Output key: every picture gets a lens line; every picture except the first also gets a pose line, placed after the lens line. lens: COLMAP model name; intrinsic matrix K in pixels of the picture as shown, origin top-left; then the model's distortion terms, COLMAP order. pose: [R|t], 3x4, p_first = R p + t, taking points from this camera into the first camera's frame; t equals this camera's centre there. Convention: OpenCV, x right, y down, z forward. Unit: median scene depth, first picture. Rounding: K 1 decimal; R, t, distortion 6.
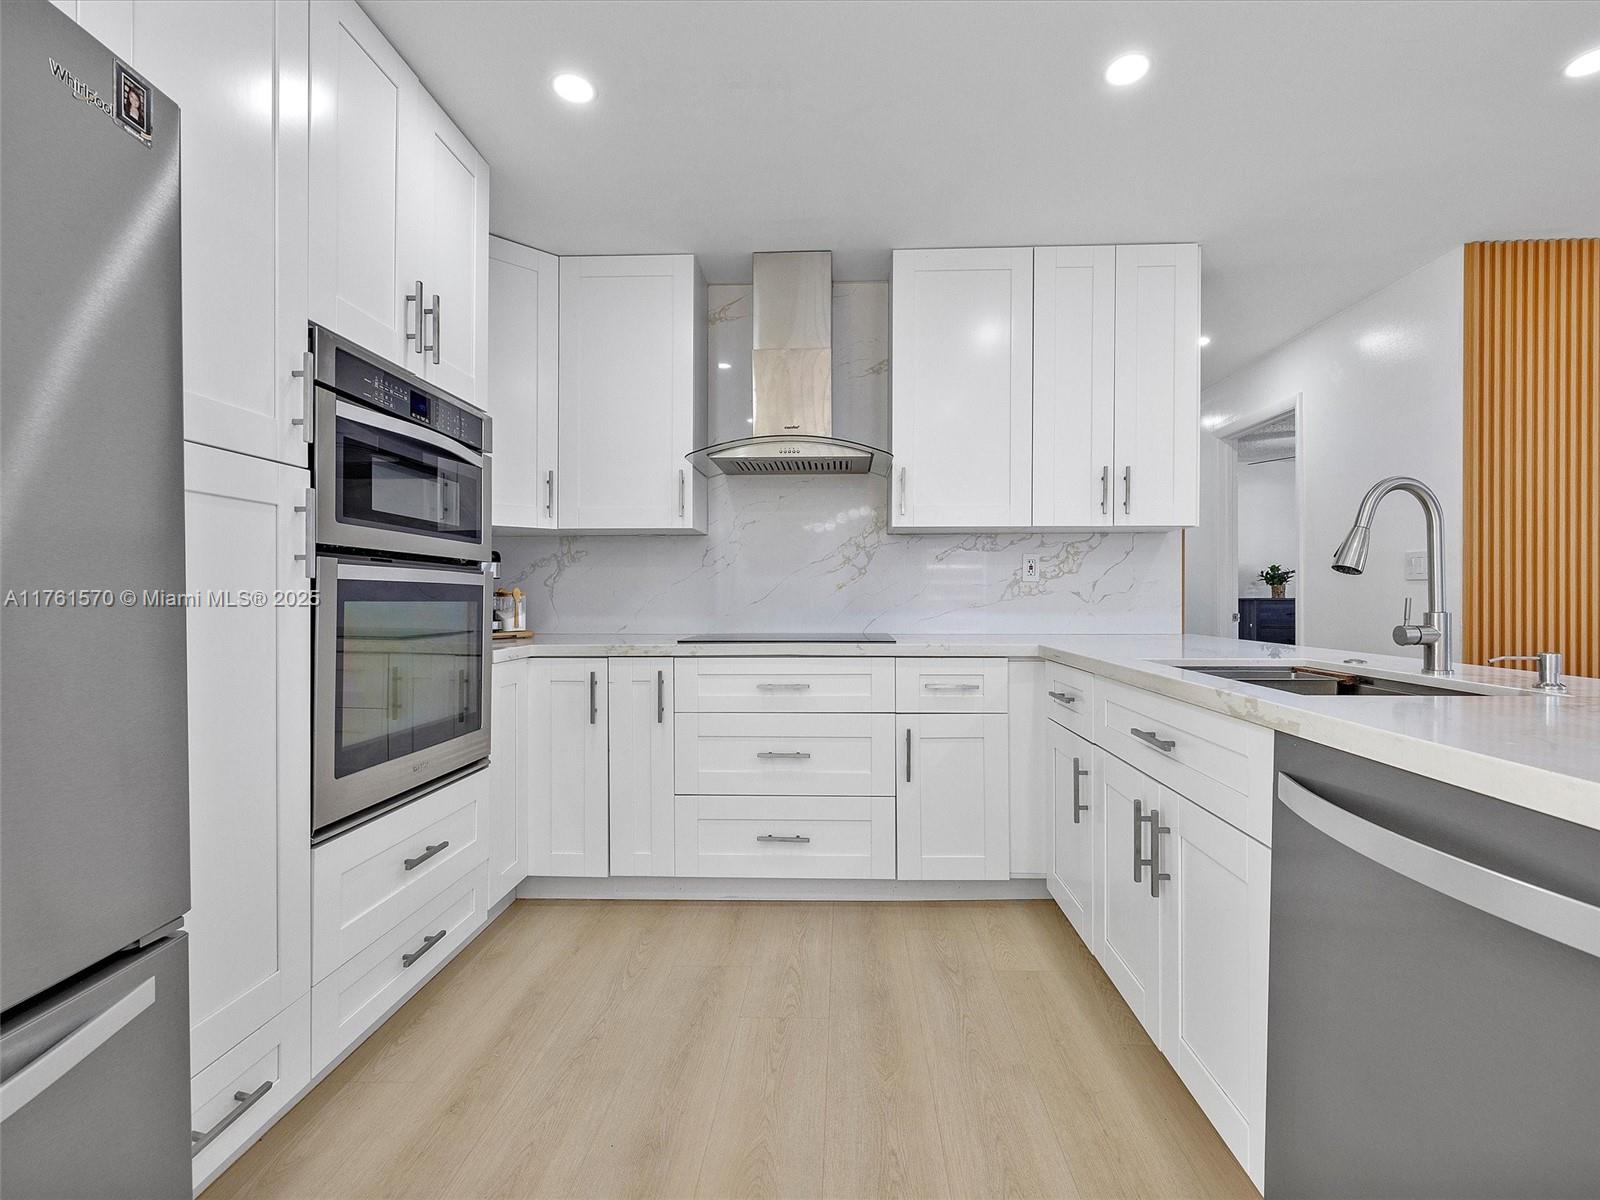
lens RADIAL K [[729.0, 0, 800.0], [0, 729.0, 600.0], [0, 0, 1]] dist [-0.002047, 0.000009]
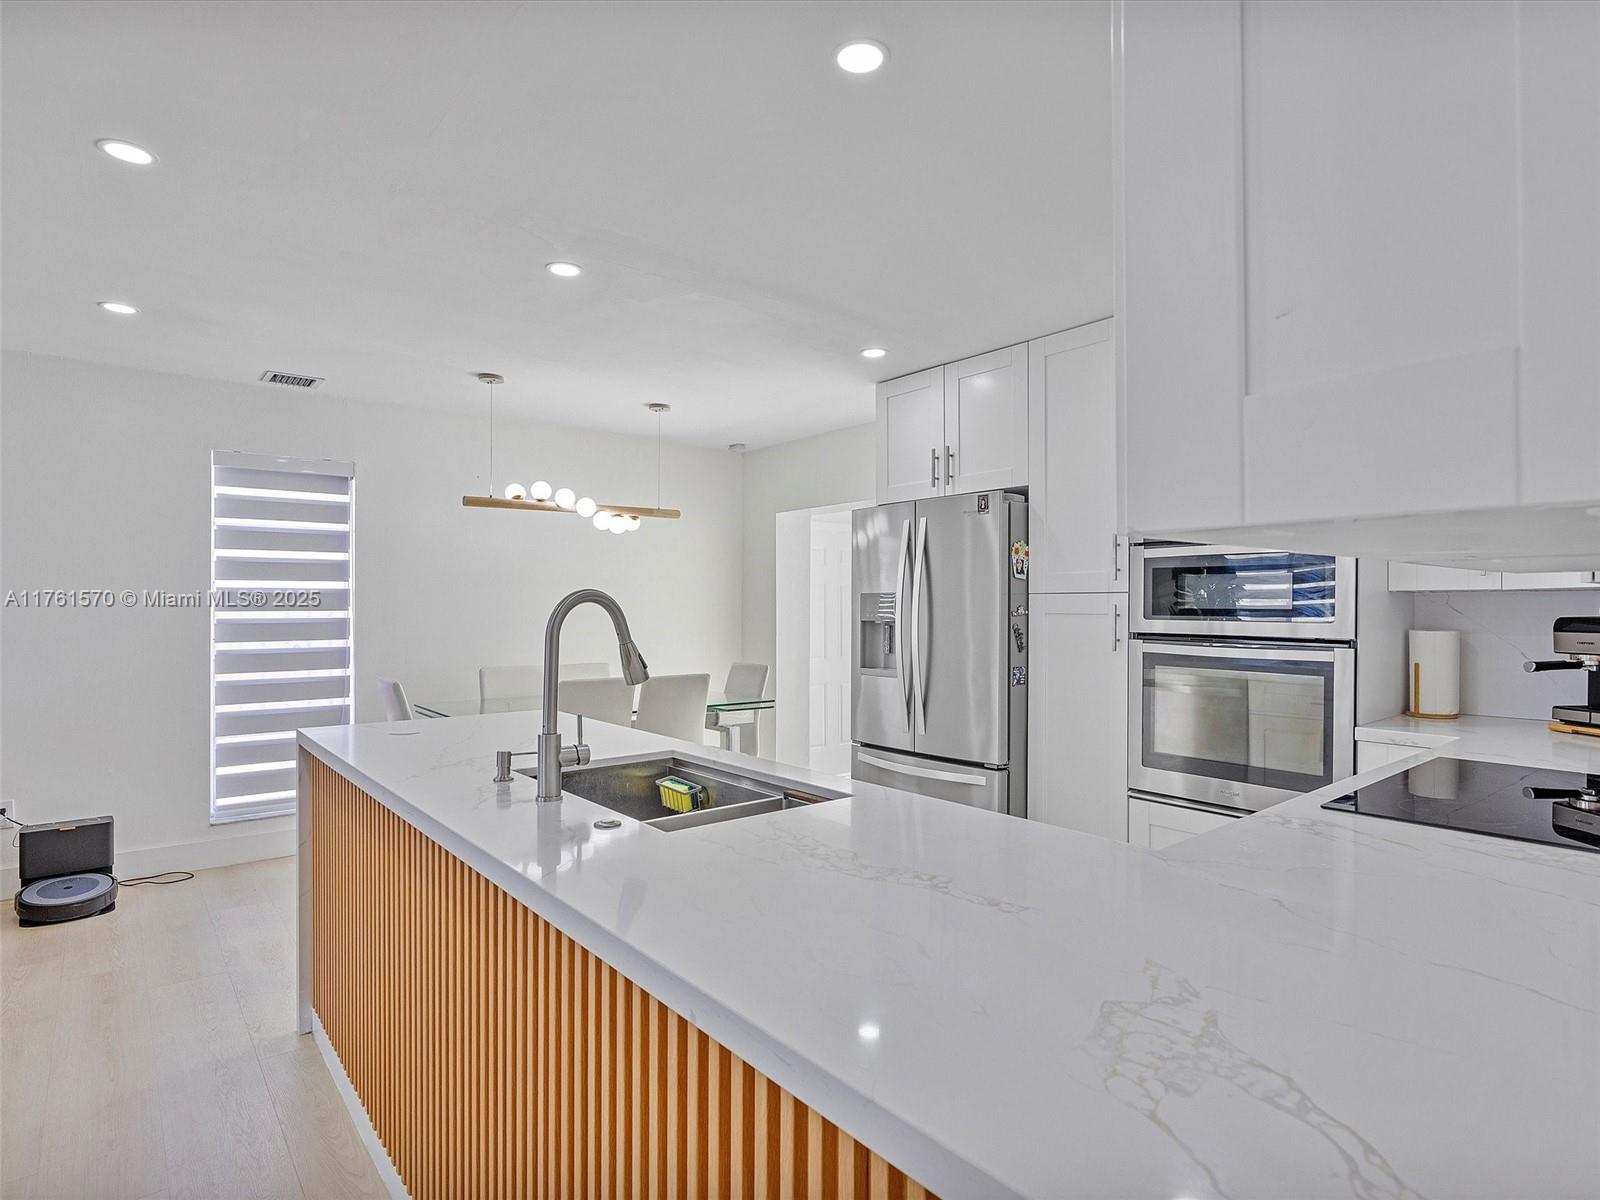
lens RADIAL K [[822.0, 0, 800.0], [0, 822.0, 600.0], [0, 0, 1]] dist [-0.001418, -0.000214]
pose [[-0.746912, -0.002545, -0.664918, 0.894946], [-0.000664, 0.999995, -0.003081, -0.102132], [0.664923, -0.001860, -0.746910, 1.344700]]
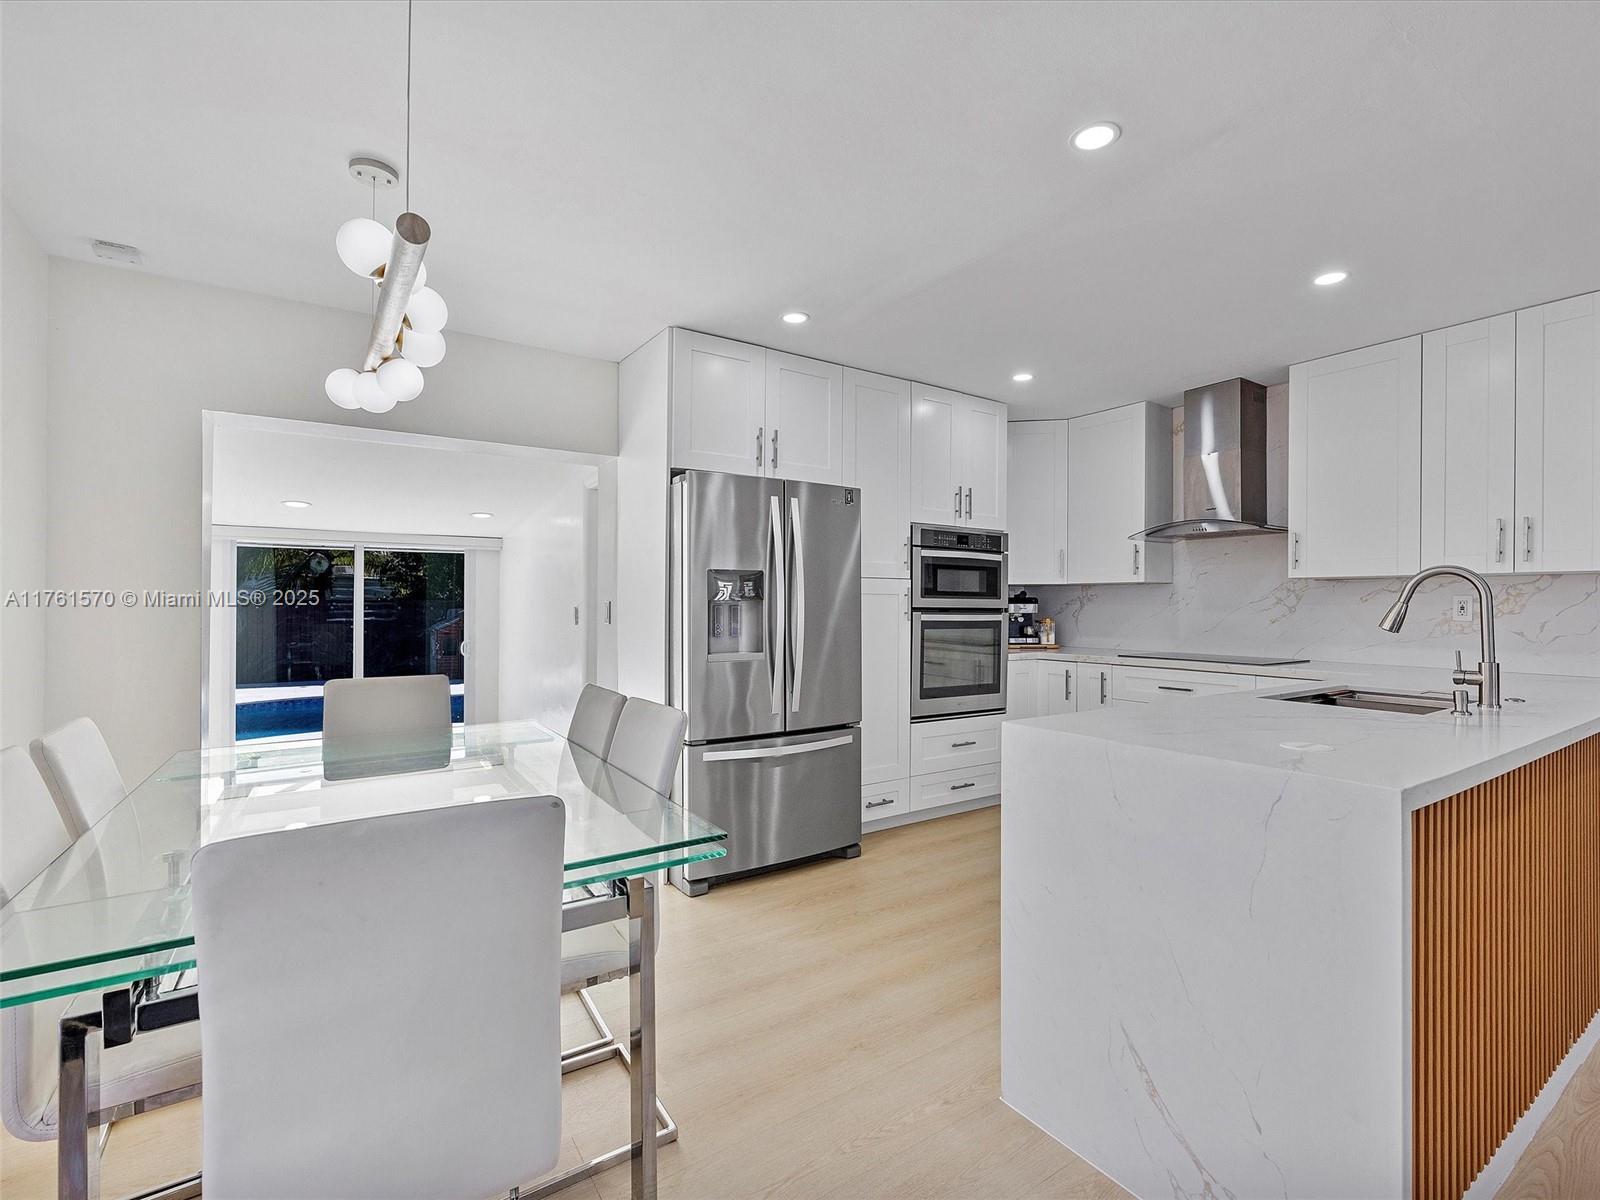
lens RADIAL K [[729.0, 0, 800.0], [0, 729.0, 600.0], [0, 0, 1]] dist [-0.002047, 0.000009]
pose [[0.584590, -0.001870, -0.811327, 0.823106], [-0.007769, 0.999939, -0.007903, -0.053609], [0.811292, 0.010923, 0.584539, -0.577745]]
